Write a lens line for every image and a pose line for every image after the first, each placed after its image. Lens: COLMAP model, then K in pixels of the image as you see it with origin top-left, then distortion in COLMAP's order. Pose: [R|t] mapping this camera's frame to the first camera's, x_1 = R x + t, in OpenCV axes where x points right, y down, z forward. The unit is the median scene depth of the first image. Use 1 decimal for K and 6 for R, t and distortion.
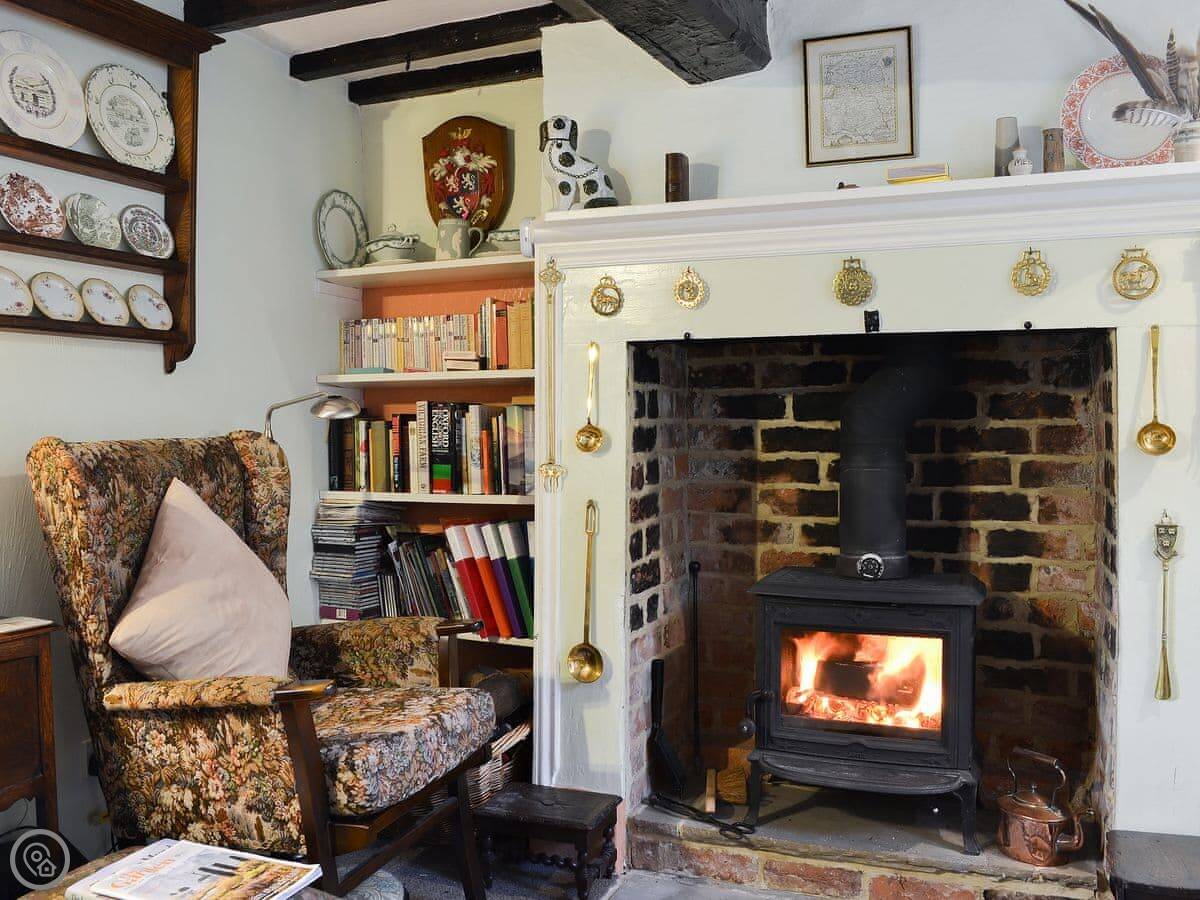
lens RADIAL K [[1107.2, 0, 600.0], [0, 1107.2, 454.9], [0, 0, 1]] dist [-0.081048, 0.000959]
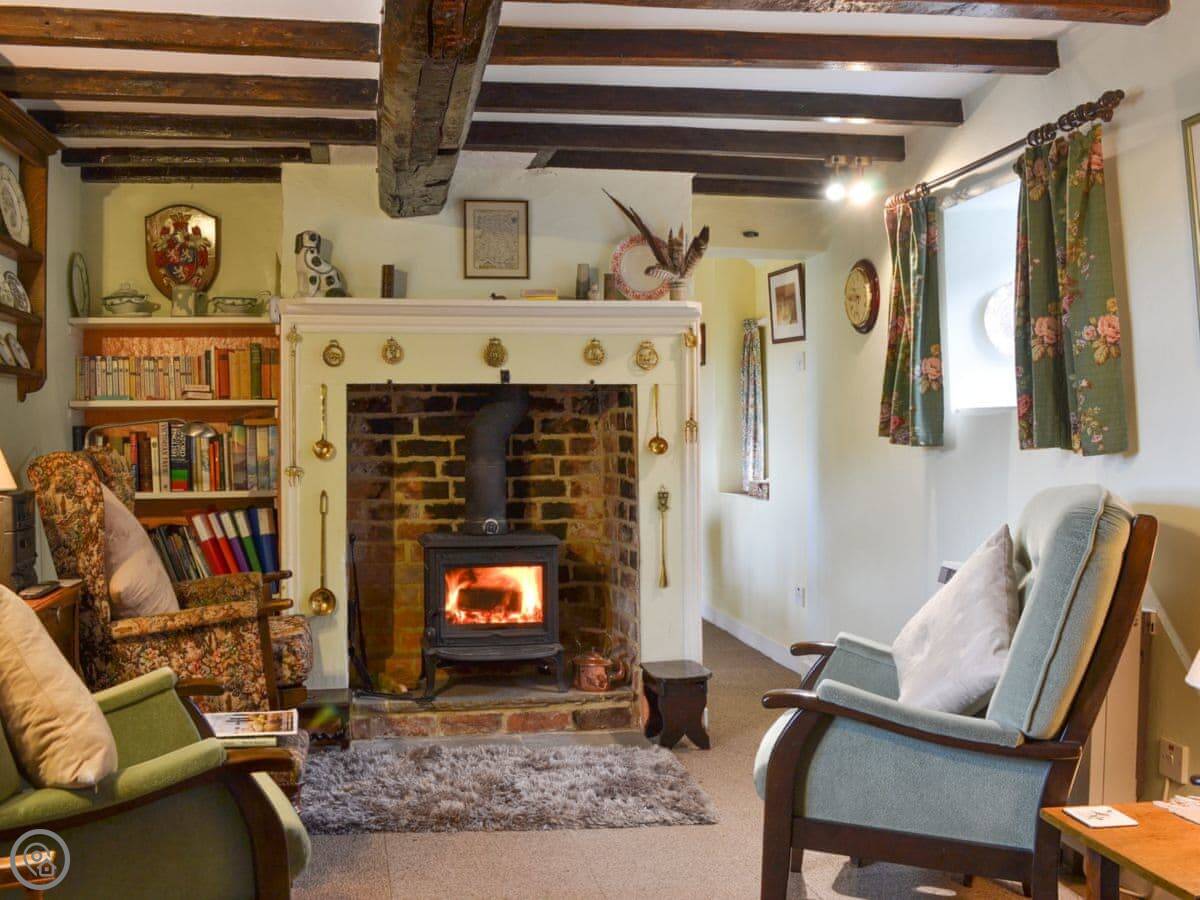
lens RADIAL K [[1107.2, 0, 600.0], [0, 1107.2, 454.9], [0, 0, 1]] dist [-0.081048, 0.000959]
pose [[0.824306, -0.014015, 0.565971, -0.536124], [0.016922, 0.999857, 0.000115, -0.000867], [-0.565892, 0.009483, 0.824425, -0.419673]]
